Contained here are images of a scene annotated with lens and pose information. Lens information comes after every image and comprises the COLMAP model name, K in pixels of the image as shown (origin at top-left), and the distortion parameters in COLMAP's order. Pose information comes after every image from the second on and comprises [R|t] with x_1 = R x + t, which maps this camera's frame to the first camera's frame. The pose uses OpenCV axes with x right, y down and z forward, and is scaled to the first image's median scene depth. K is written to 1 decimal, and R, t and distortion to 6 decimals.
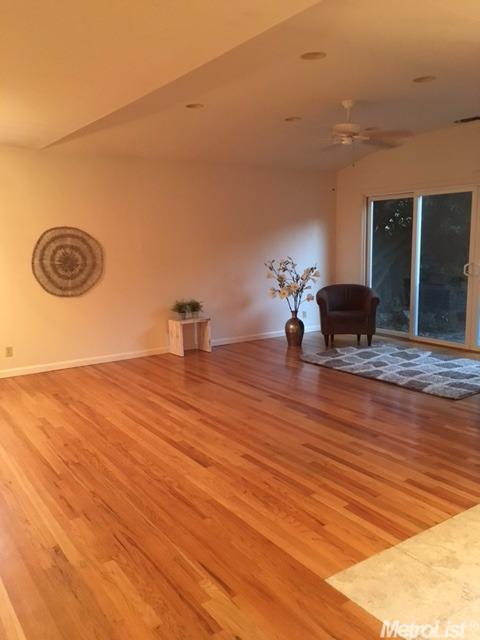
lens RADIAL K [[534.9, 0, 240.0], [0, 534.9, 320.0], [0, 0, 1]] dist [0.028133, -0.005178]
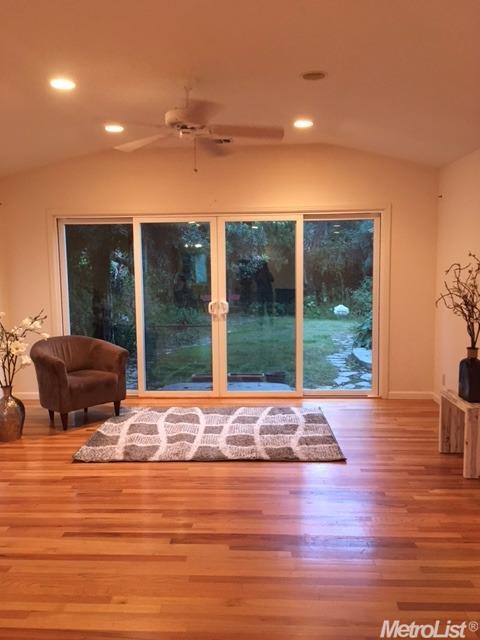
lens RADIAL K [[534.9, 0, 240.0], [0, 534.9, 320.0], [0, 0, 1]] dist [0.028133, -0.005178]
pose [[0.604138, -0.064730, 0.794246, -0.284669], [0.122011, 0.992457, -0.011922, -0.064405], [-0.787484, 0.104110, 0.607479, 0.473830]]
